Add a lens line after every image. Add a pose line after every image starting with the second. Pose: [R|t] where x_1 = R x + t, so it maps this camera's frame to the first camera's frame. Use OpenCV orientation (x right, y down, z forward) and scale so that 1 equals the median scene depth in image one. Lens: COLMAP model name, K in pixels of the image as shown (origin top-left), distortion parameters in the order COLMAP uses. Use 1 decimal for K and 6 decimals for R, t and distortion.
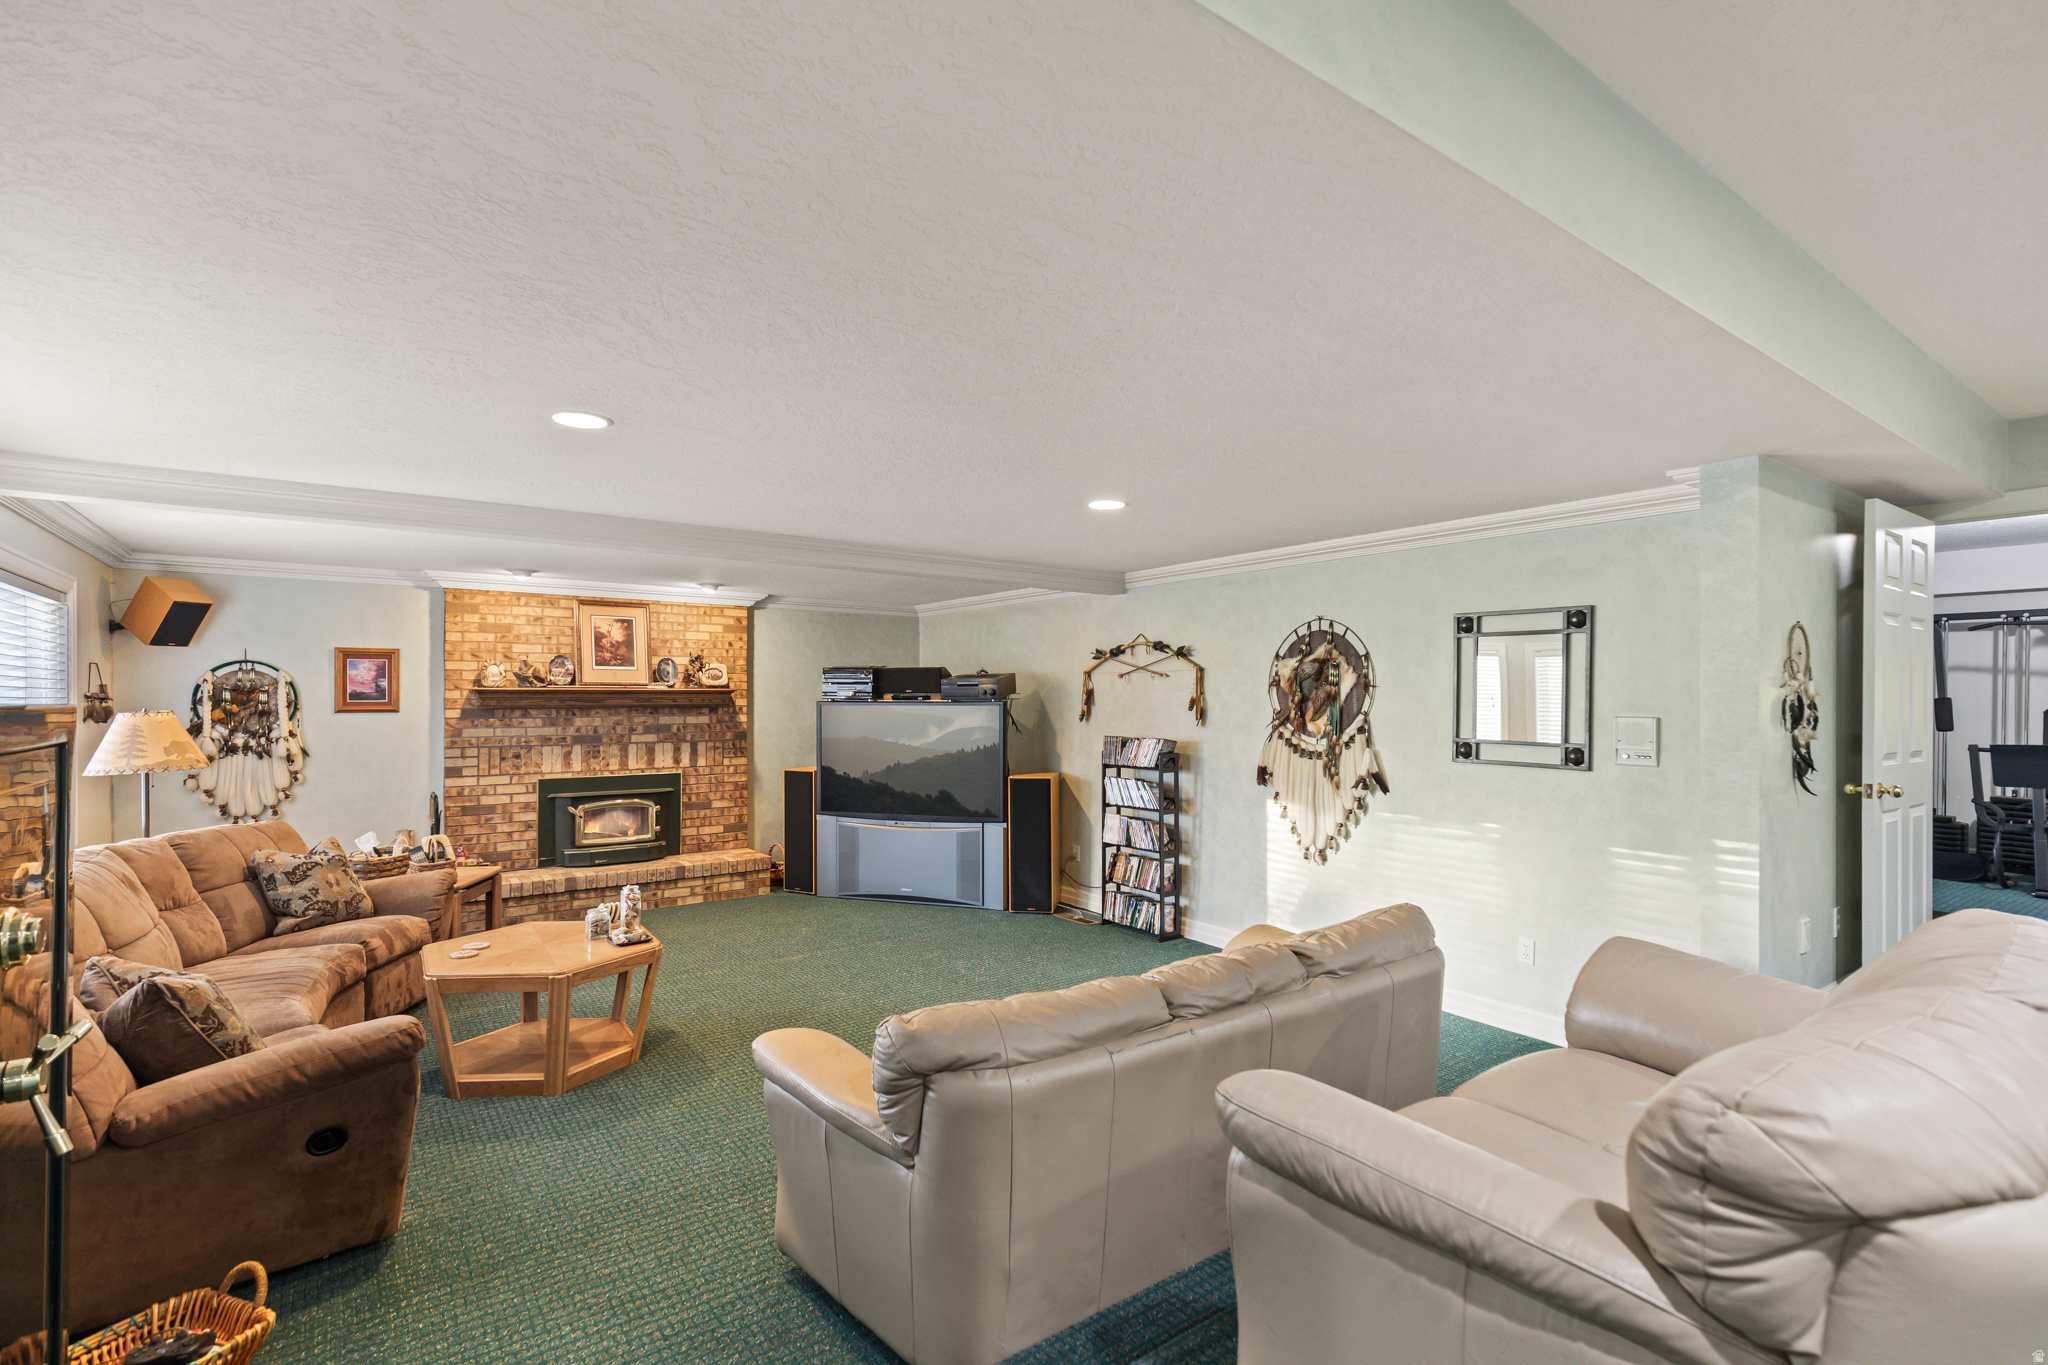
lens RADIAL K [[920.1, 0, 1027.7], [0, 920.1, 708.3], [0, 0, 1]] dist [0.010246, -0.002186]
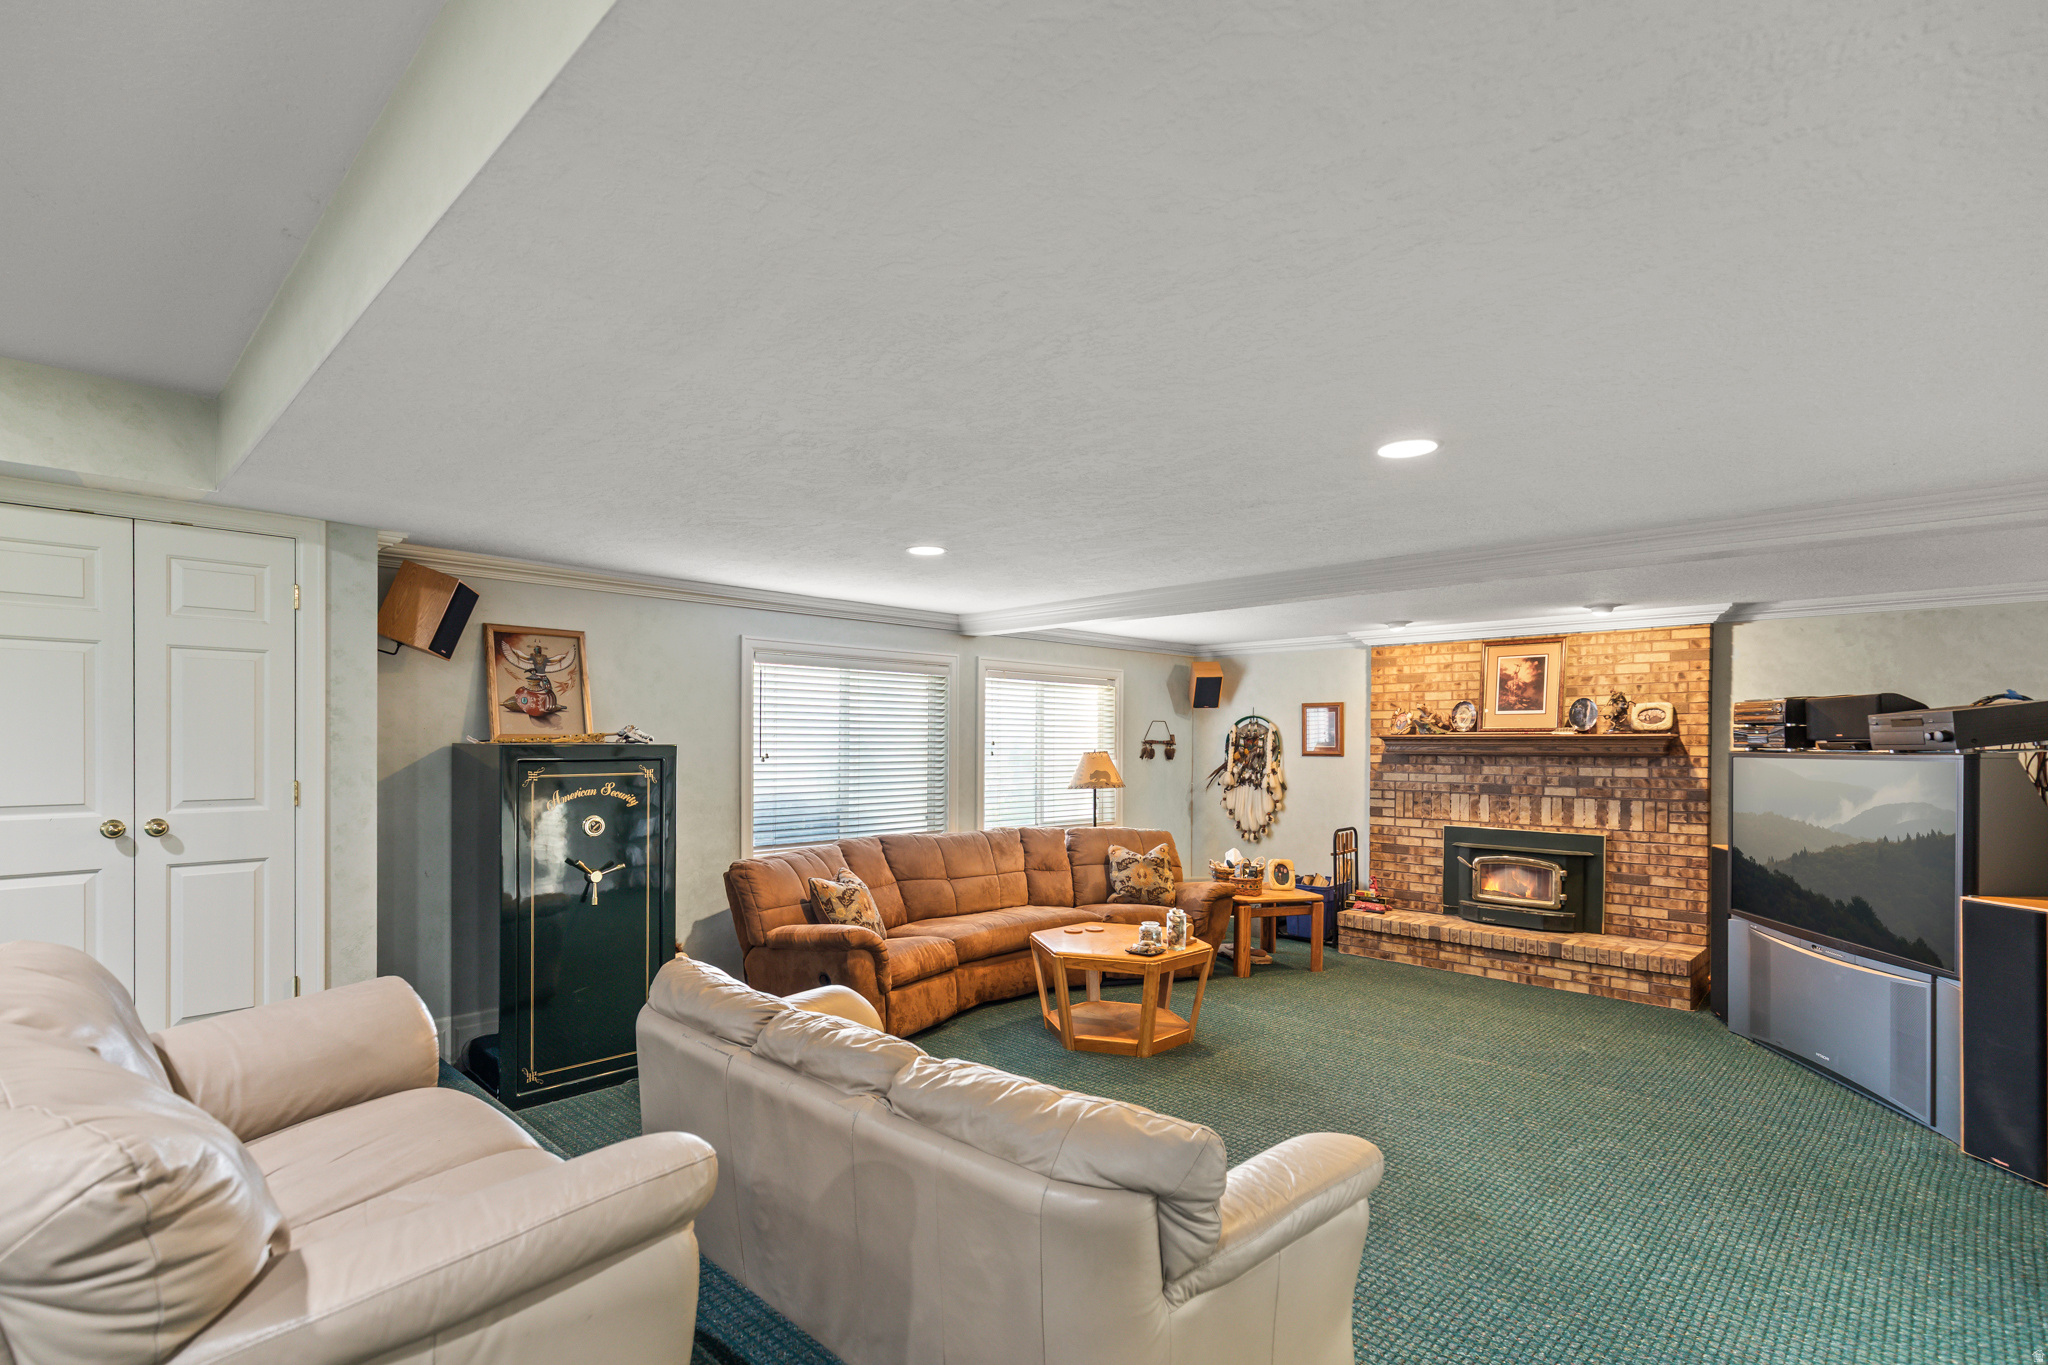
lens RADIAL K [[974.5, 0, 1022.9], [0, 974.5, 752.3], [0, 0, 1]] dist [0.002273, -0.000095]
pose [[0.173990, 0.011546, -0.984680, 0.427265], [-0.014996, 0.999846, 0.009074, -0.005788], [0.984633, 0.013187, 0.174137, 0.358816]]
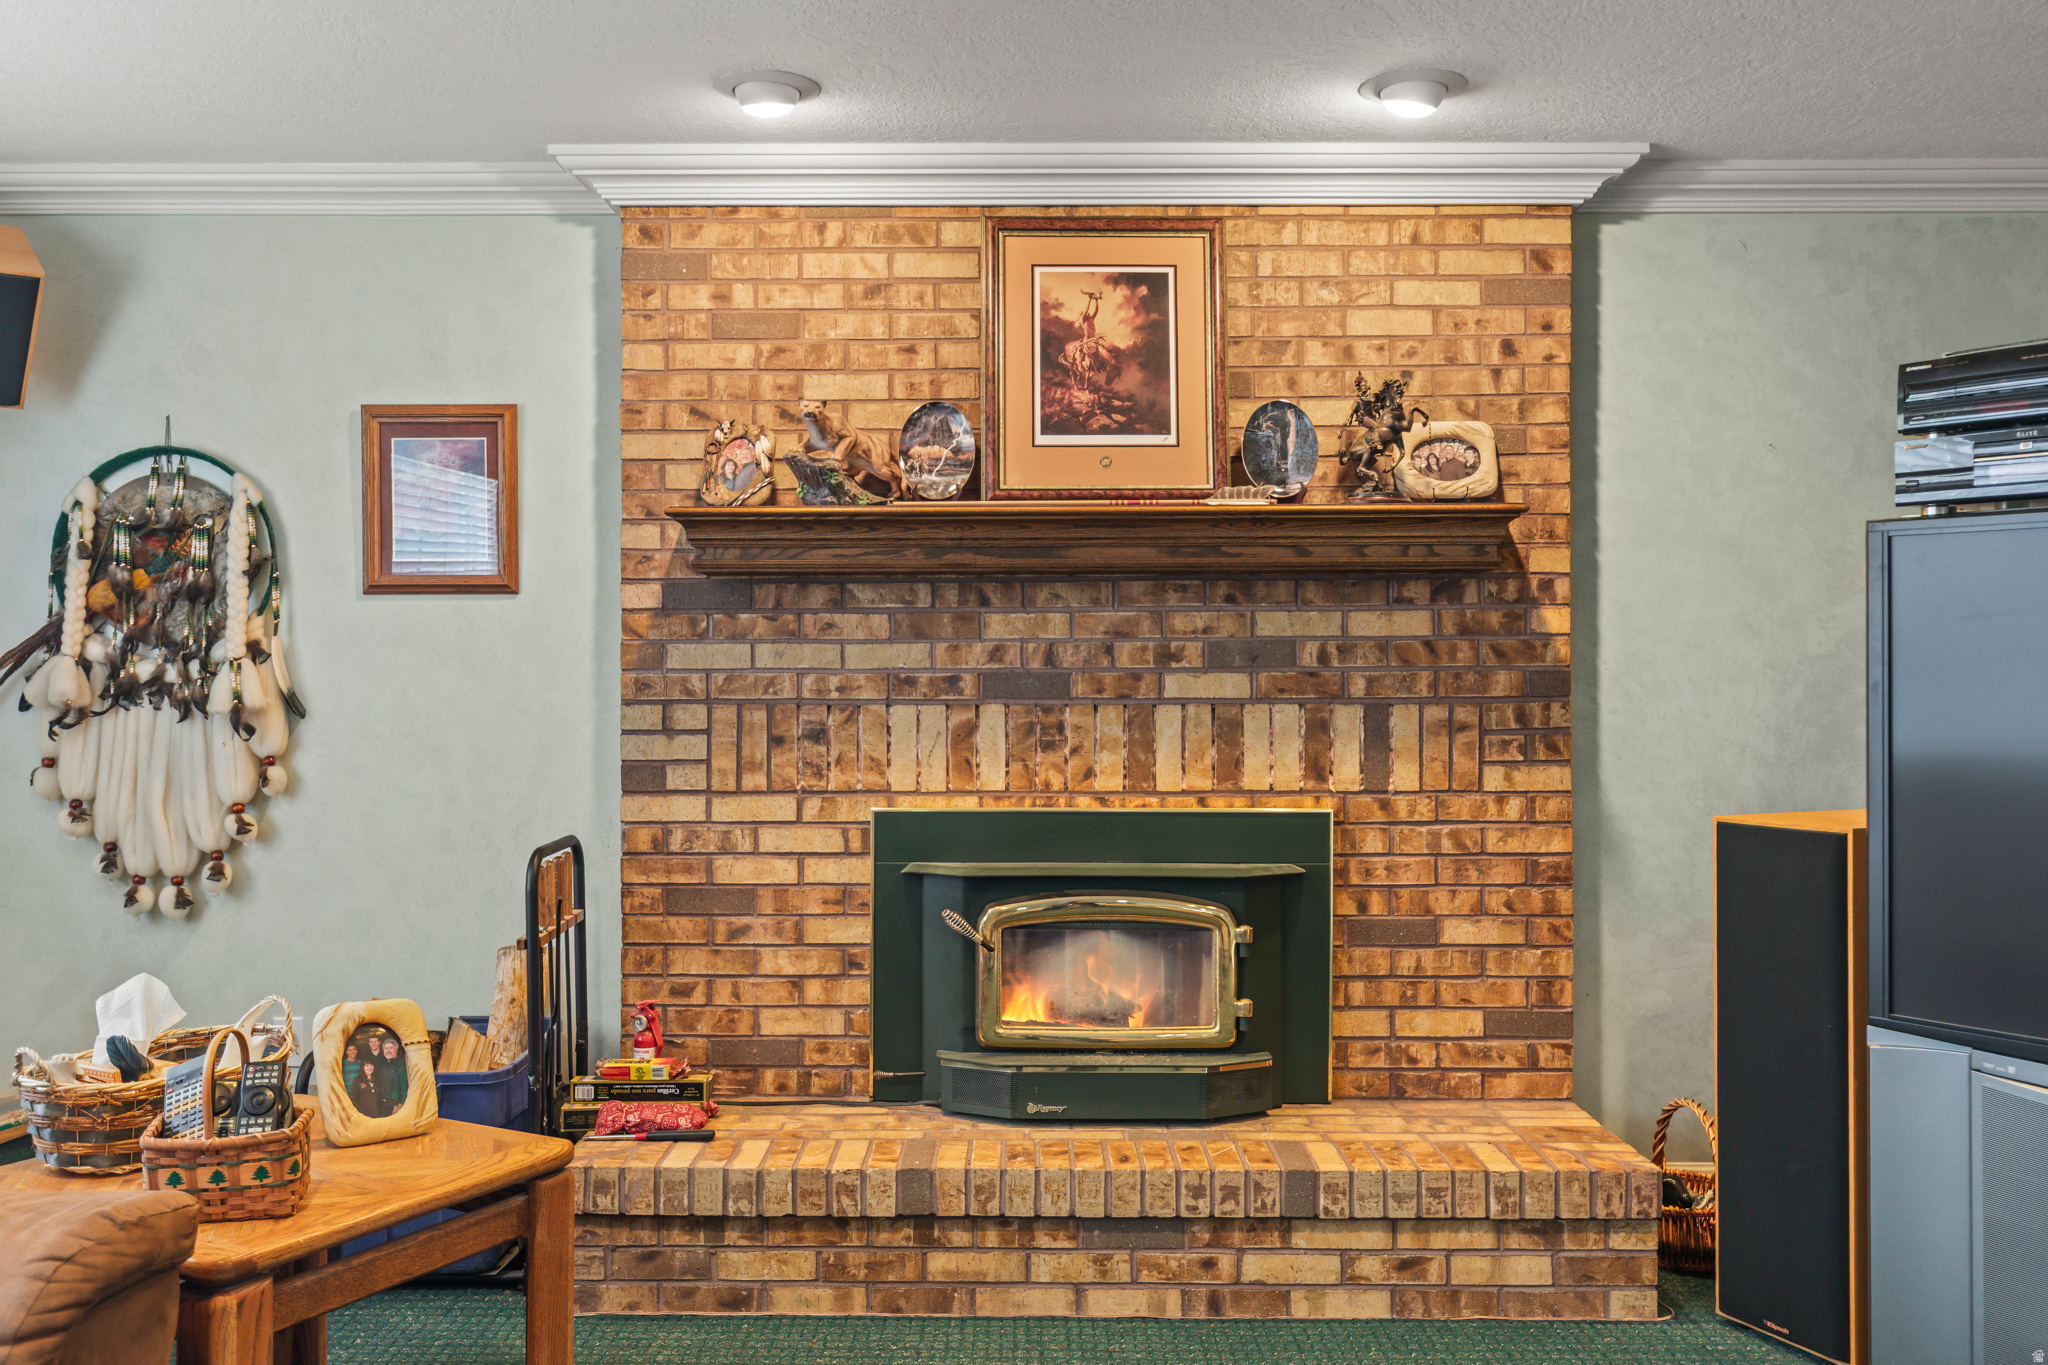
lens RADIAL K [[1716.9, 0, 993.7], [0, 1716.9, 674.3], [0, 0, 1]] dist [0.007755, -0.005699]
pose [[0.793115, -0.003758, -0.609060, -0.150365], [-0.003243, 0.999941, -0.010393, 0.036762], [0.609063, 0.010218, 0.793056, 0.565346]]
